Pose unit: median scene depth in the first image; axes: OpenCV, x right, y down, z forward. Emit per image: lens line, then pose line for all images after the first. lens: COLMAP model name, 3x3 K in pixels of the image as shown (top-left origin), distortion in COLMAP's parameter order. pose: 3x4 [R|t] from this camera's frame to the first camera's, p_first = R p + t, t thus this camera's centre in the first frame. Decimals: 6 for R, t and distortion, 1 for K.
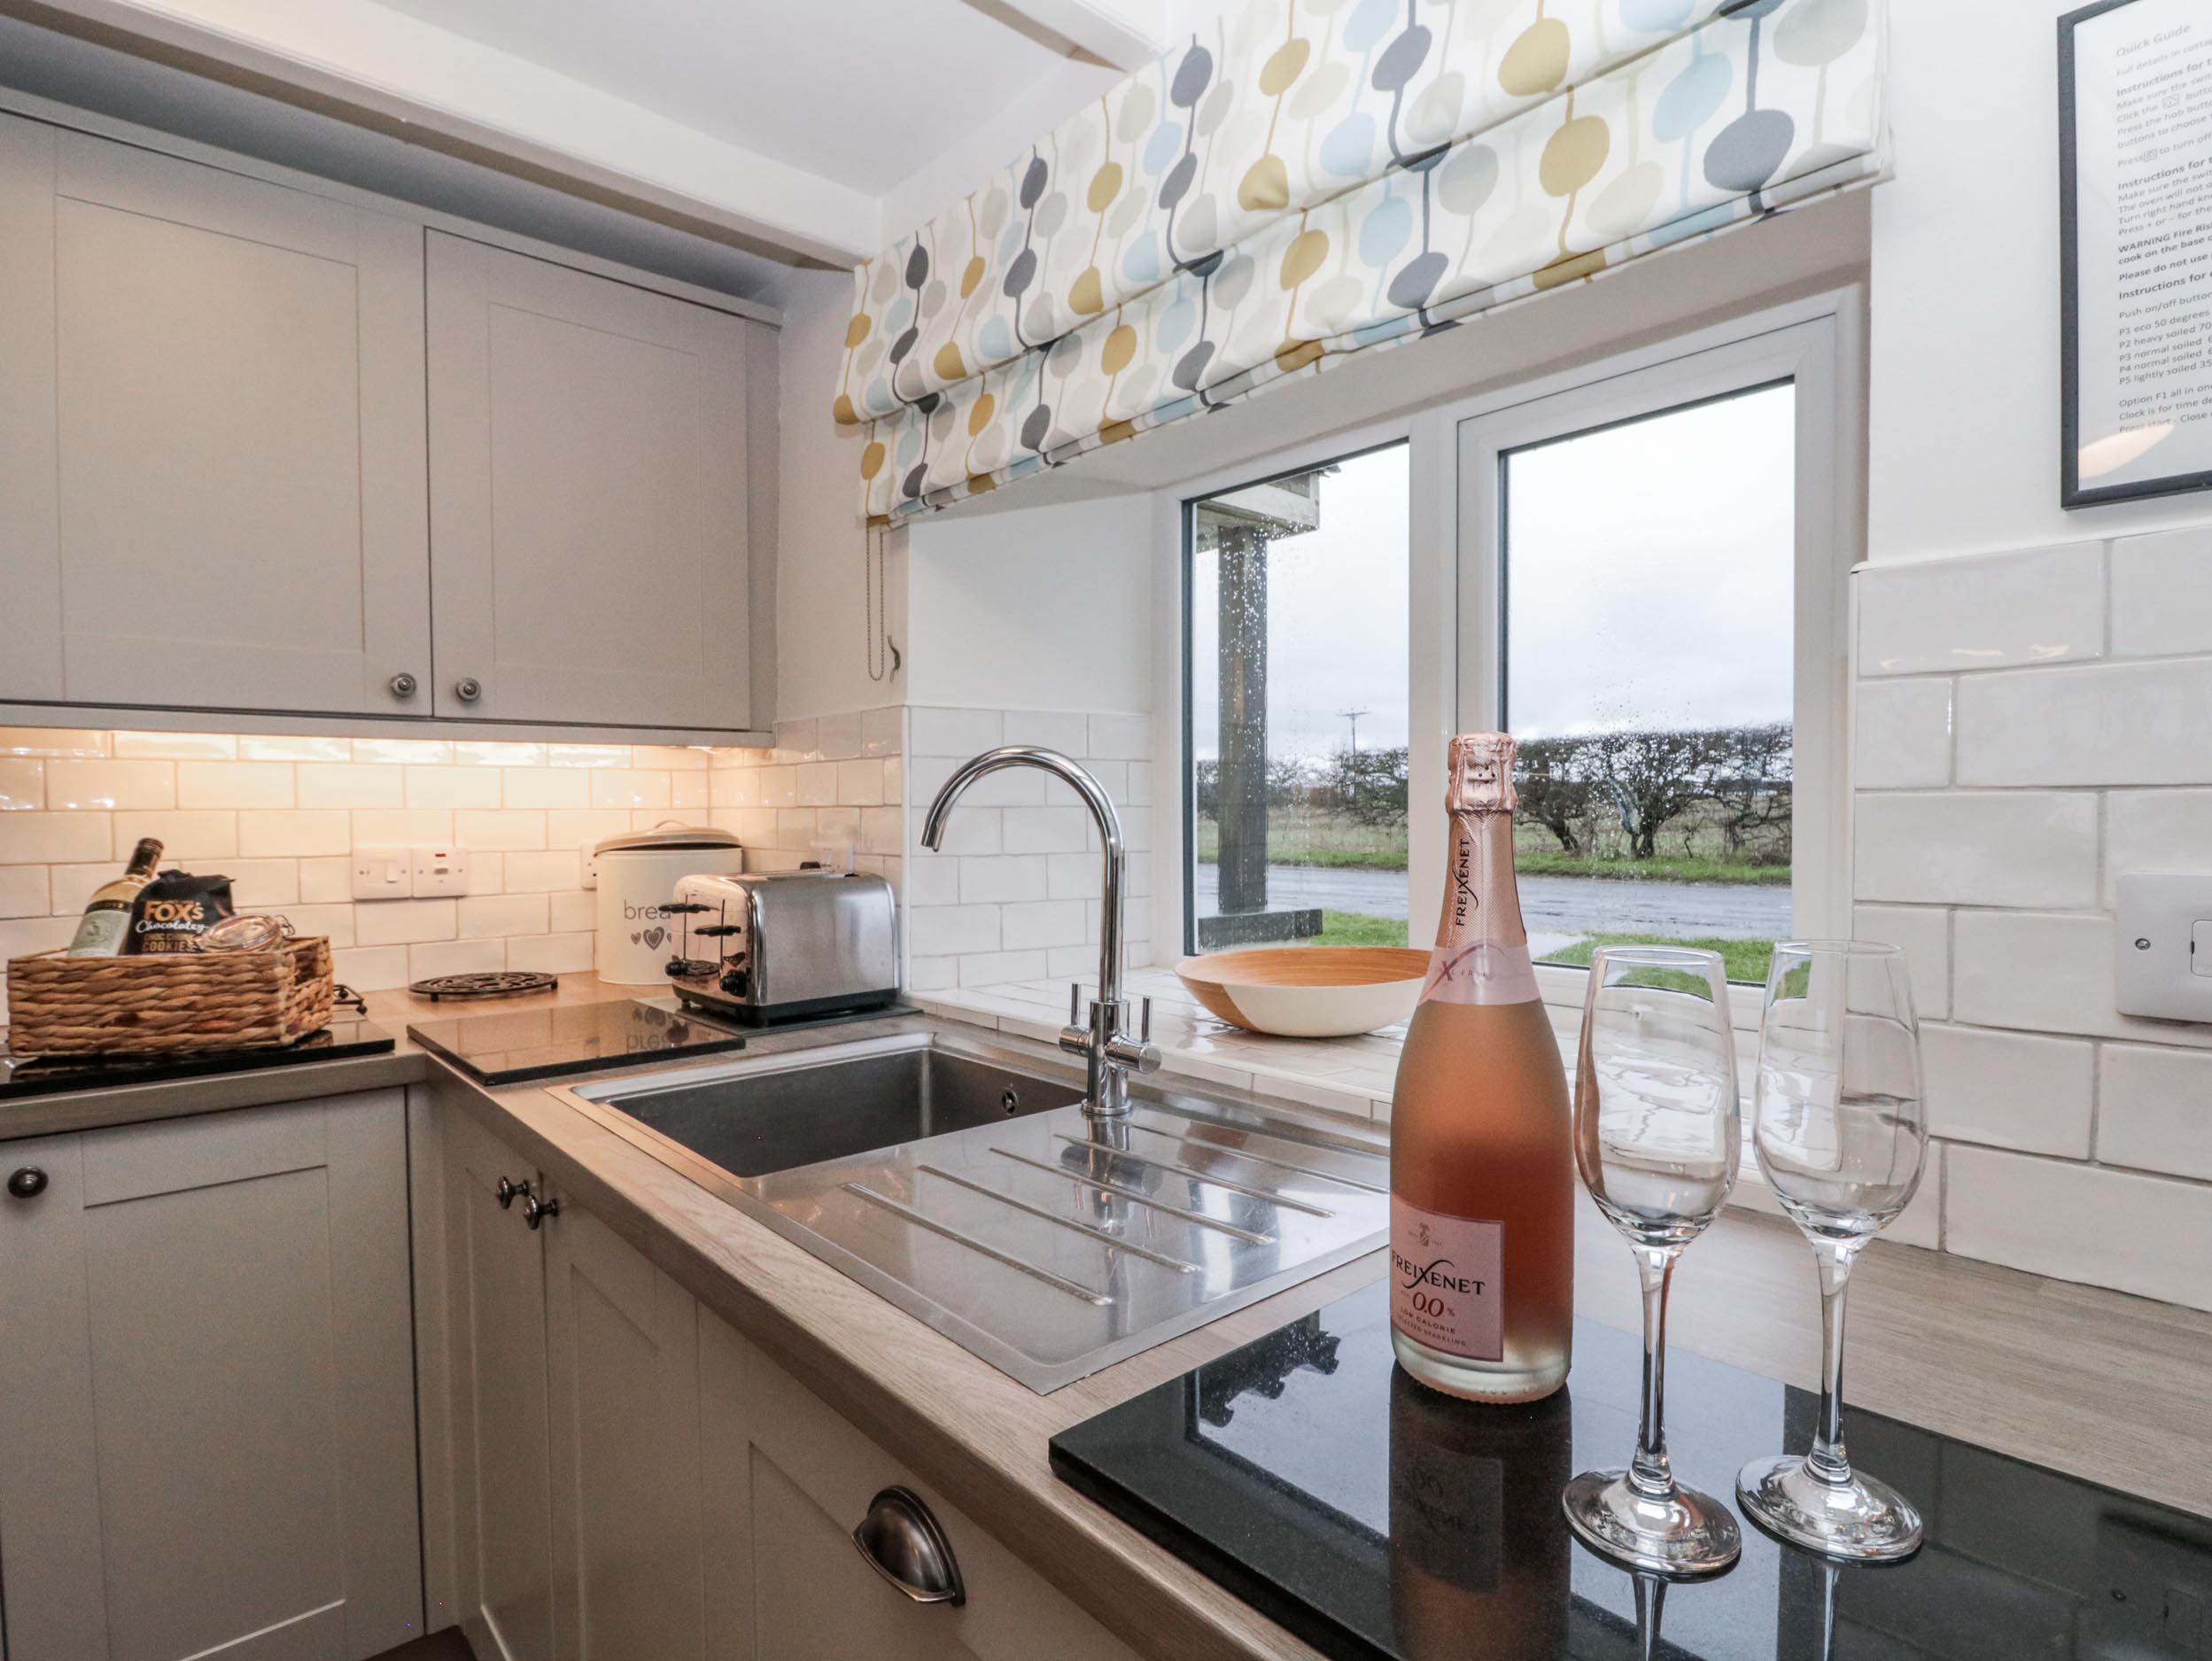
lens RADIAL K [[1152.4, 0, 1104.9], [0, 1152.4, 841.5], [0, 0, 1]] dist [-0.006321, -0.004354]
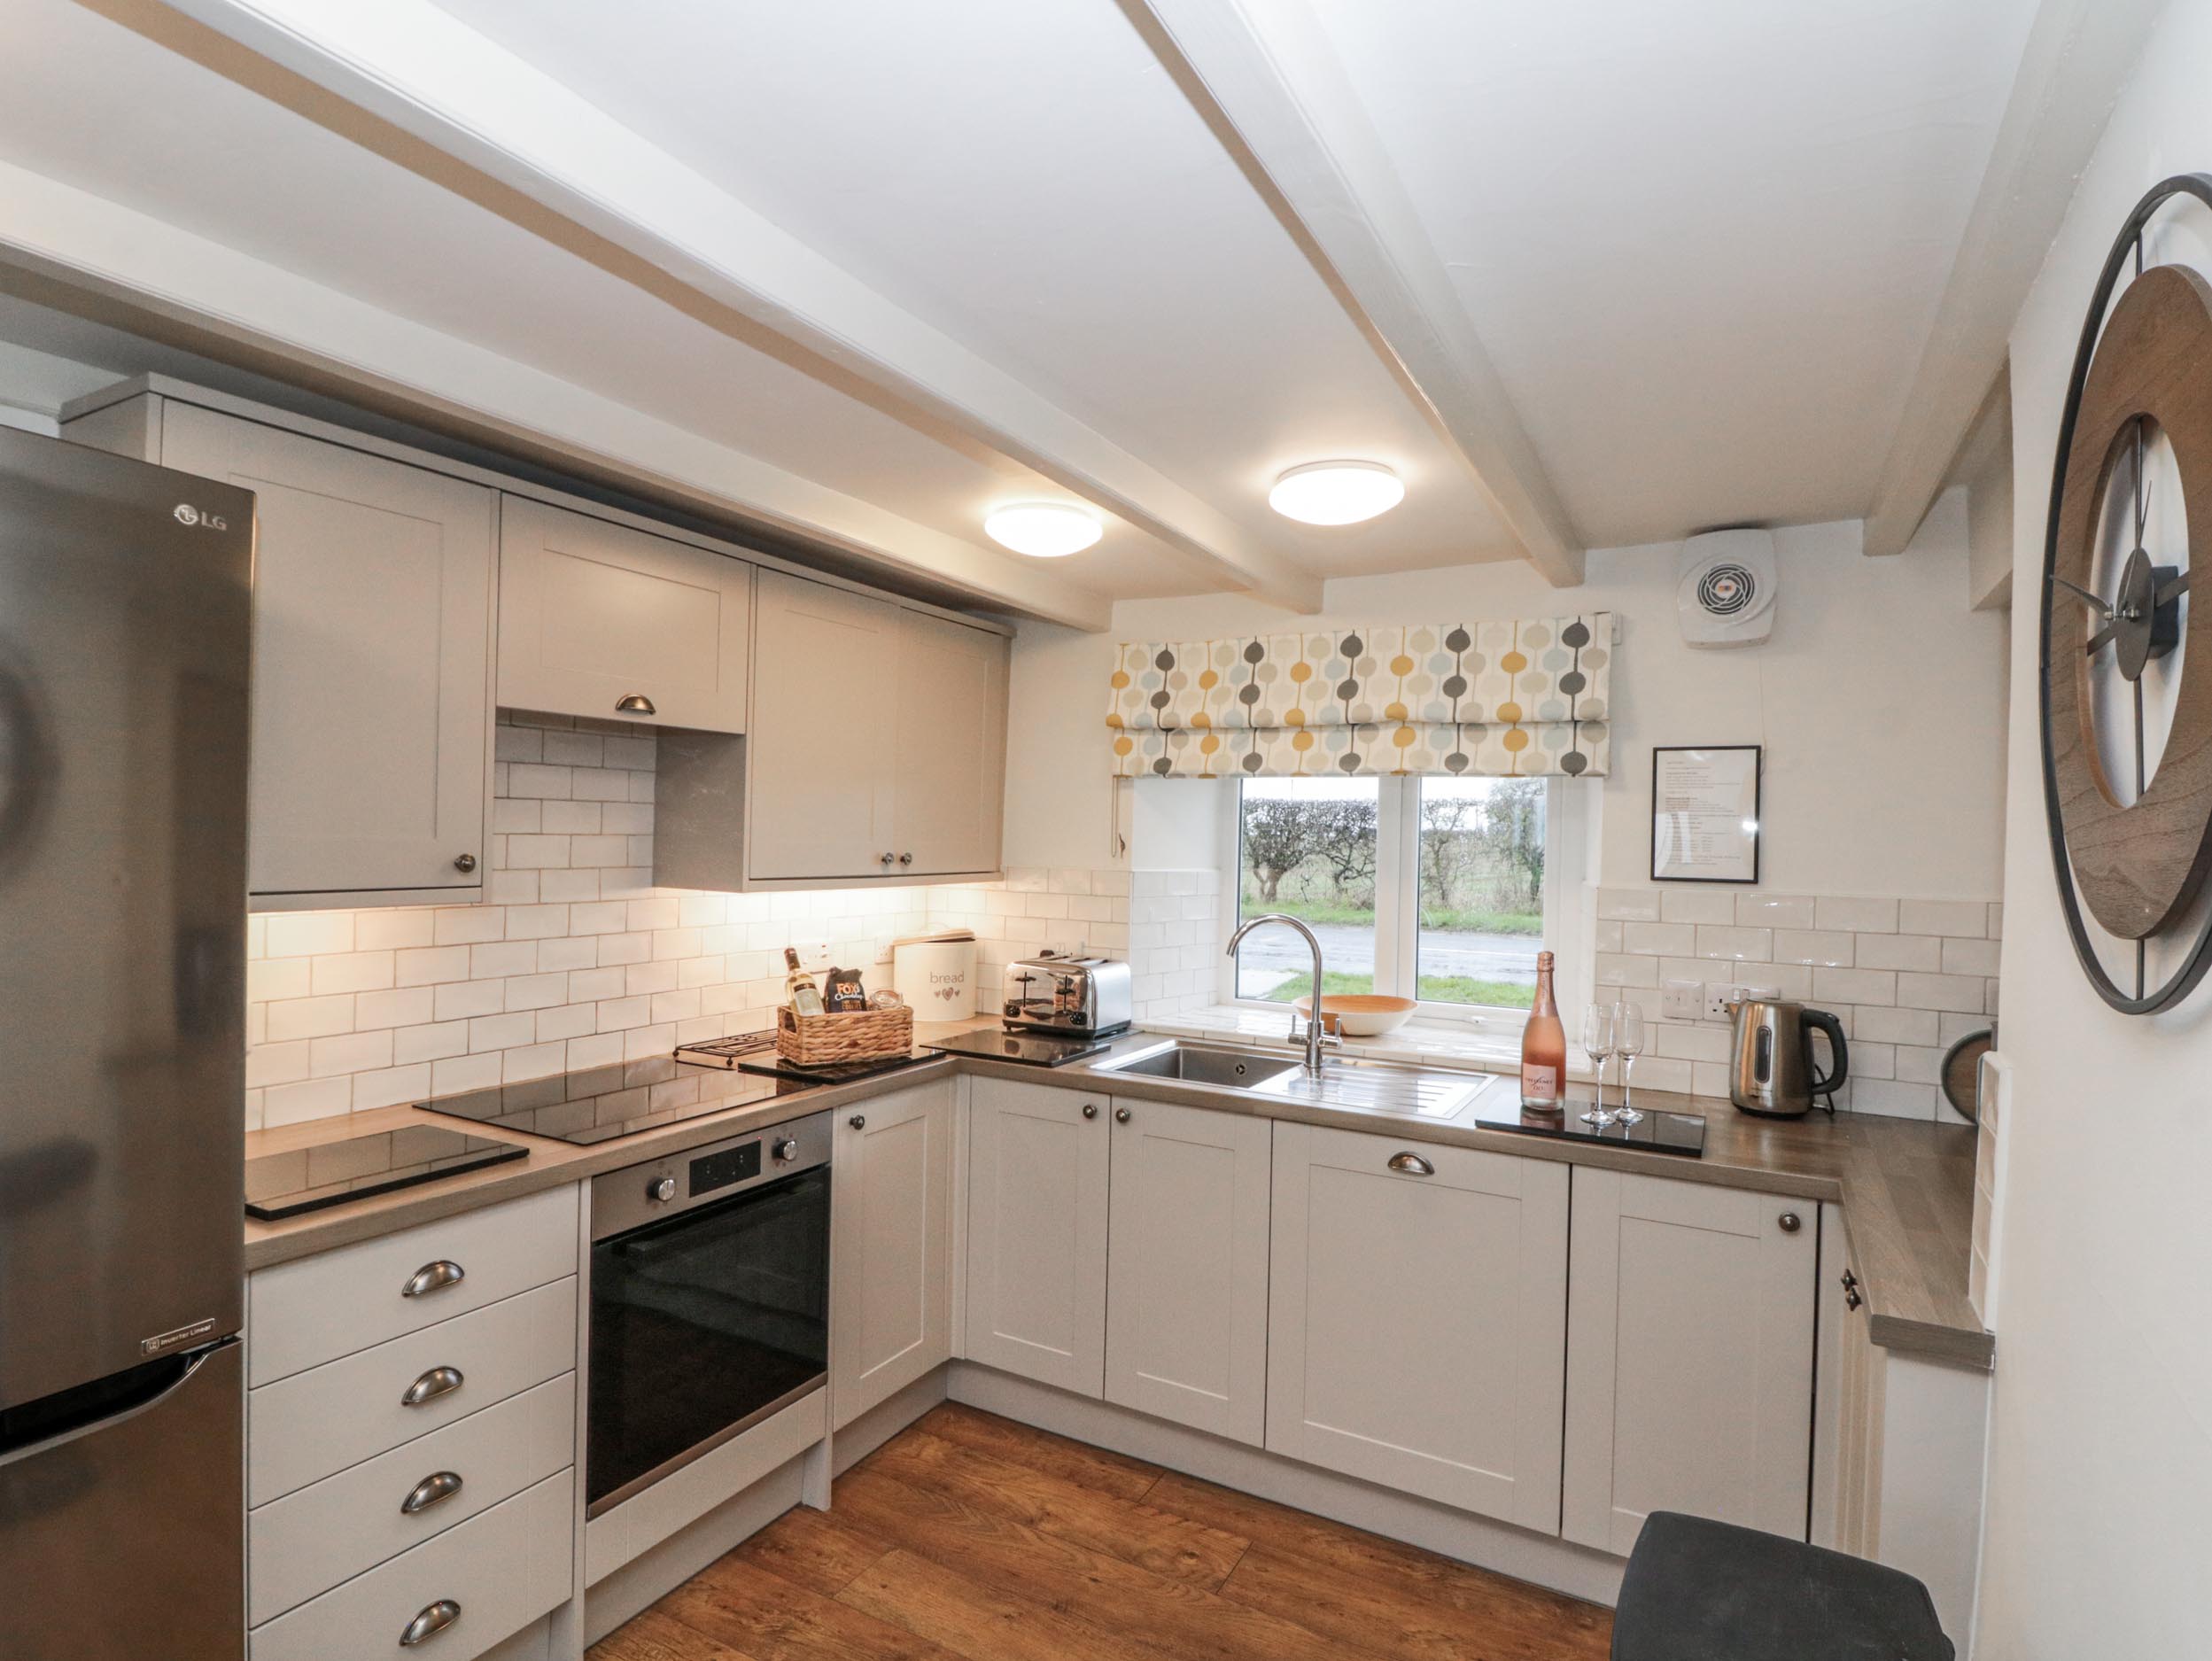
lens RADIAL K [[1152.4, 0, 1105.9], [0, 1152.4, 833.0], [0, 0, 1]] dist [-0.006321, -0.004354]
pose [[0.943462, 0.030122, 0.330108, -0.879233], [-0.020353, 0.999248, -0.033010, -0.122638], [-0.330854, 0.024425, 0.943366, -0.825578]]
